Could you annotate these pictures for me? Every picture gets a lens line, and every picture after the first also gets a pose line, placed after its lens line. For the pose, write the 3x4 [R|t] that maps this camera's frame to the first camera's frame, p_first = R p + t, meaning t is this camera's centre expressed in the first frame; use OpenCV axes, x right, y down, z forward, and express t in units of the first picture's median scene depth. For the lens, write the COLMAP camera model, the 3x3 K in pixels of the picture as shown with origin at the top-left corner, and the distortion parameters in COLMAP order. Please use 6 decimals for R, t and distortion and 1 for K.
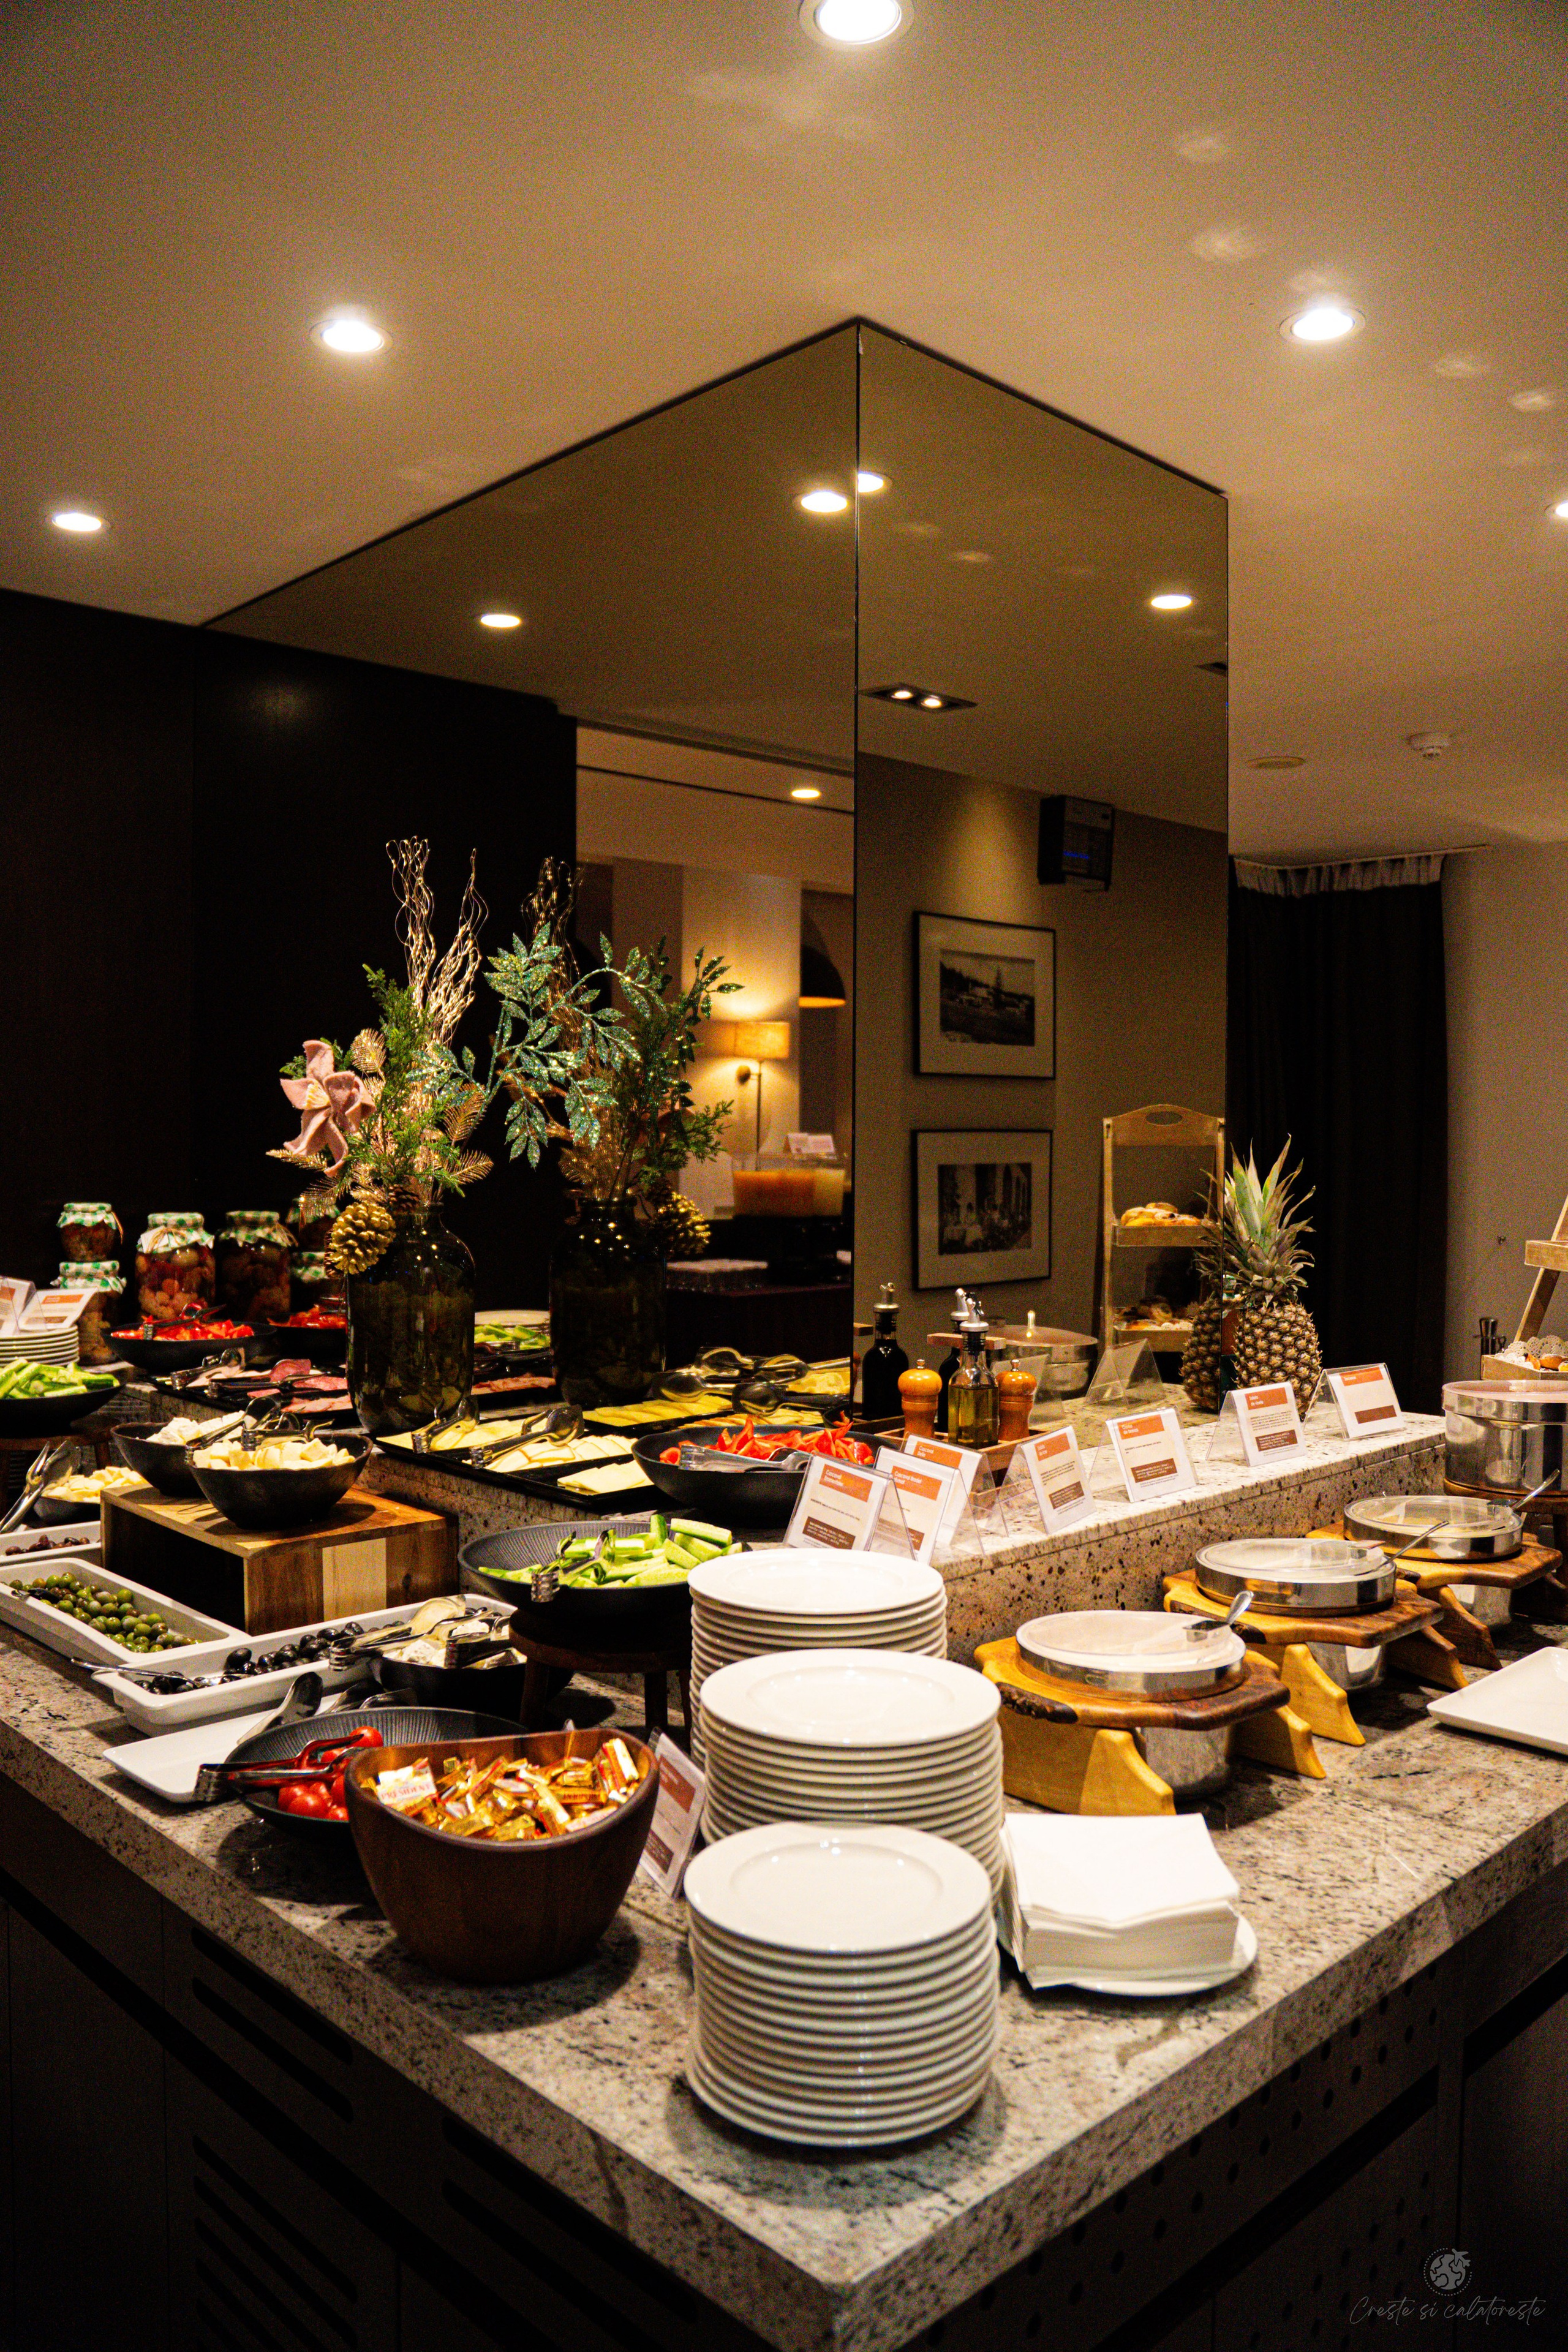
lens RADIAL K [[1721.9, 0, 784.0], [0, 1721.9, 1176.0], [0, 0, 1]] dist [-0.000699, -0.000048]
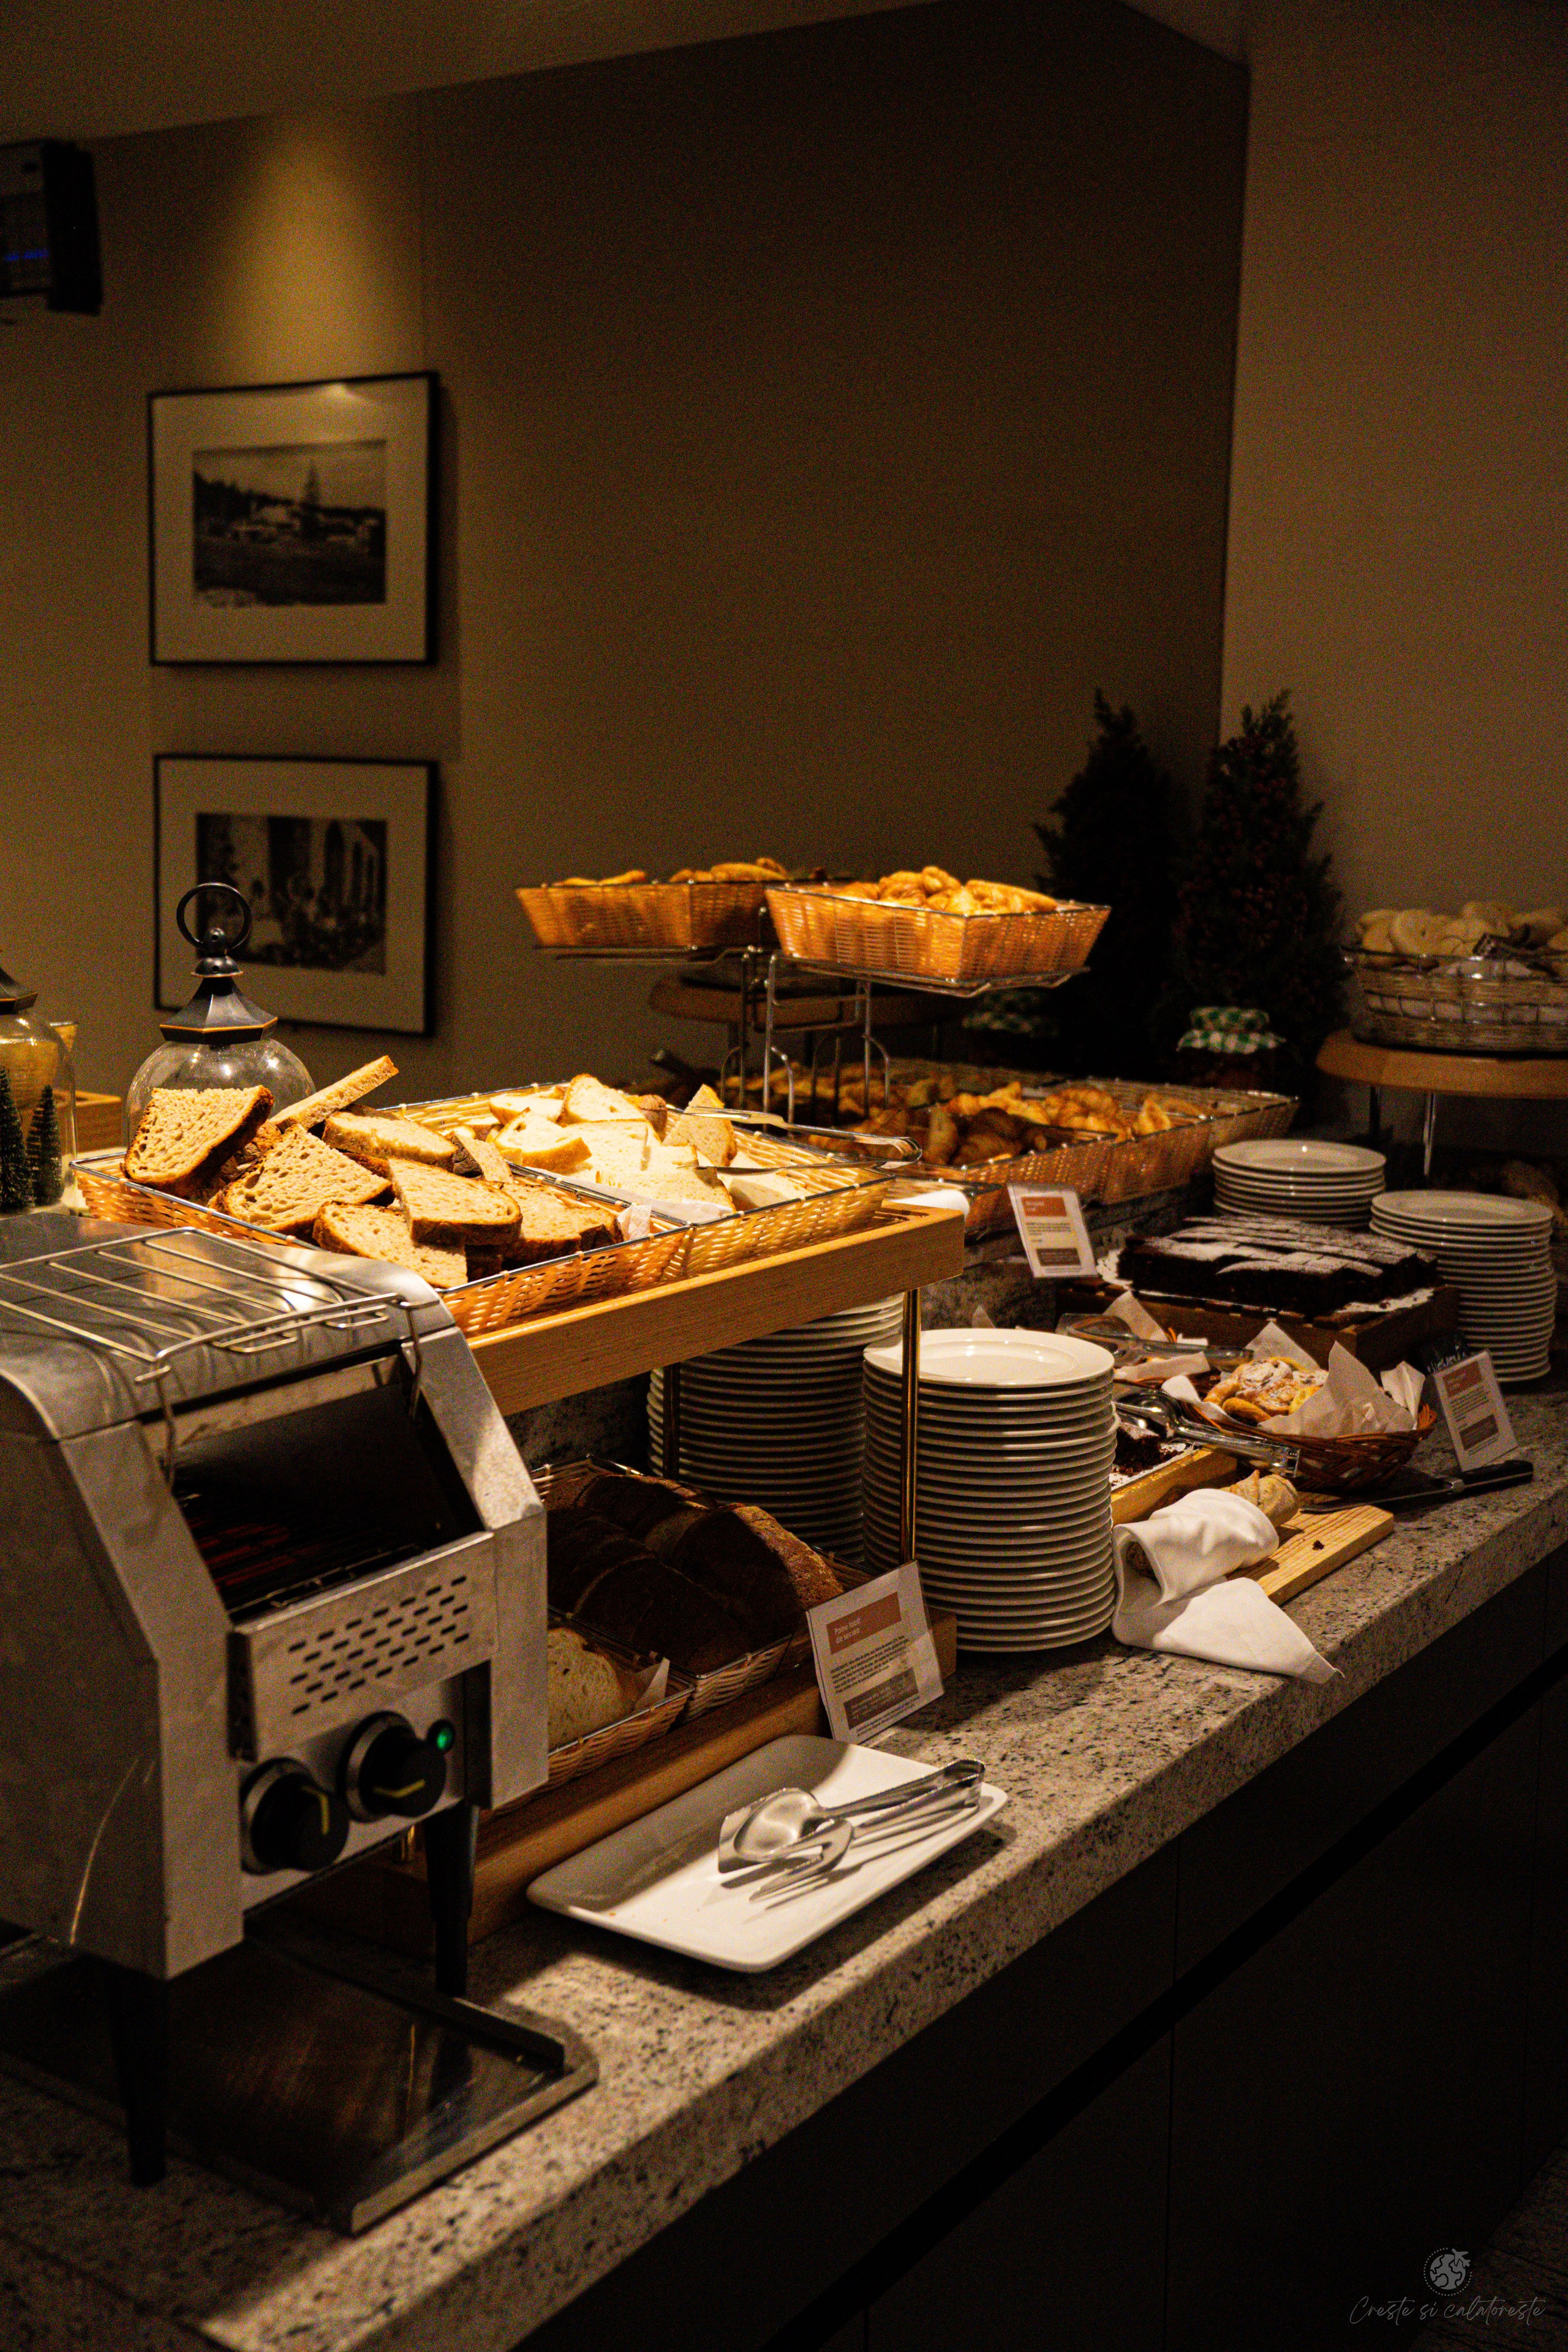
lens RADIAL K [[2578.6, 0, 784.0], [0, 2578.6, 1176.0], [0, 0, 1]] dist [0.013366, 0.012913]
pose [[0.206468, 0.167968, -0.963928, 1.011285], [-0.043954, 0.985753, 0.162356, -0.036116], [0.977466, 0.008847, 0.210909, 0.978097]]
